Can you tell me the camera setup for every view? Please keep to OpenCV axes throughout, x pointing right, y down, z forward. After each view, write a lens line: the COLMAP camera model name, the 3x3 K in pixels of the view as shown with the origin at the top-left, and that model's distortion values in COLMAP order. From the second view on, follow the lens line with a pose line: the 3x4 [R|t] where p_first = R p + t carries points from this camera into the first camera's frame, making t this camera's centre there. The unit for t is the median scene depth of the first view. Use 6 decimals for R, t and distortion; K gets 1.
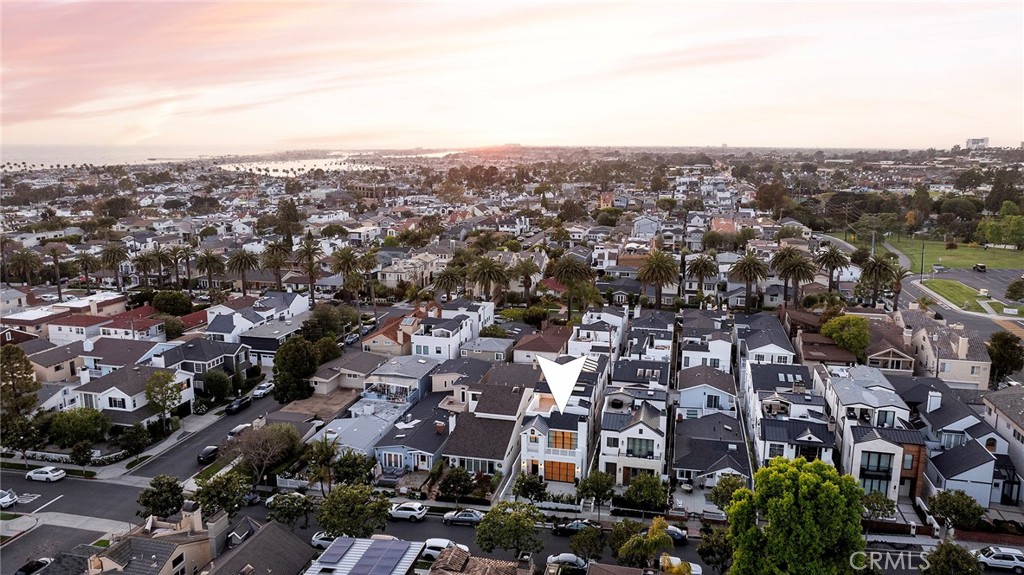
lens RADIAL K [[684.3, 0, 455.6], [0, 684.3, 287.3], [0, 0, 1]] dist [-0.001556, -0.000742]
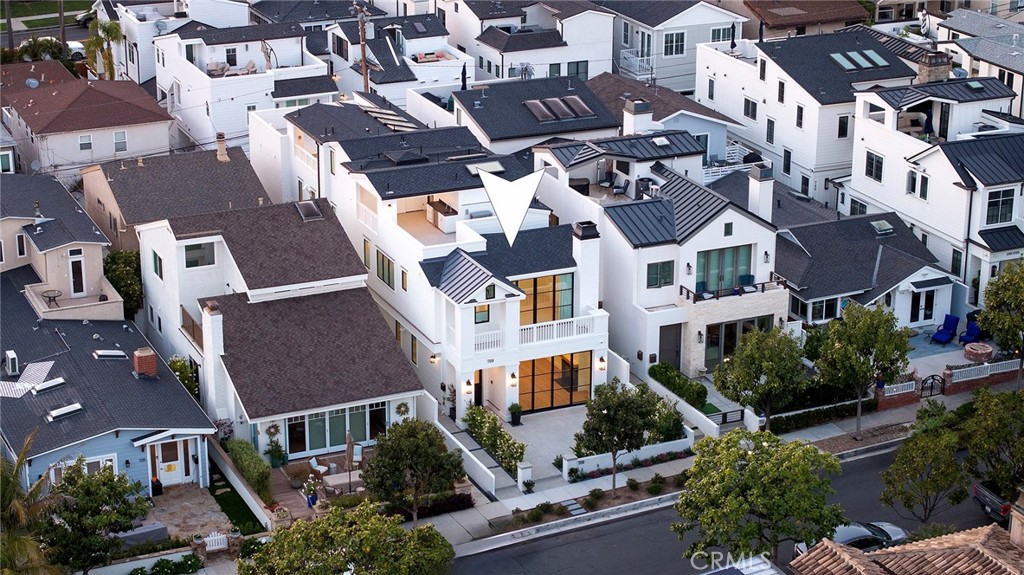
lens RADIAL K [[1973.0, 0, 512.0], [0, 1973.0, 287.5], [0, 0, 1]] dist [-0.124558, 0.085749]
pose [[0.806398, -0.211911, 0.552102, -0.446312], [0.120395, 0.972869, 0.197563, 0.005305], [-0.578988, -0.092844, 0.810032, 0.151515]]
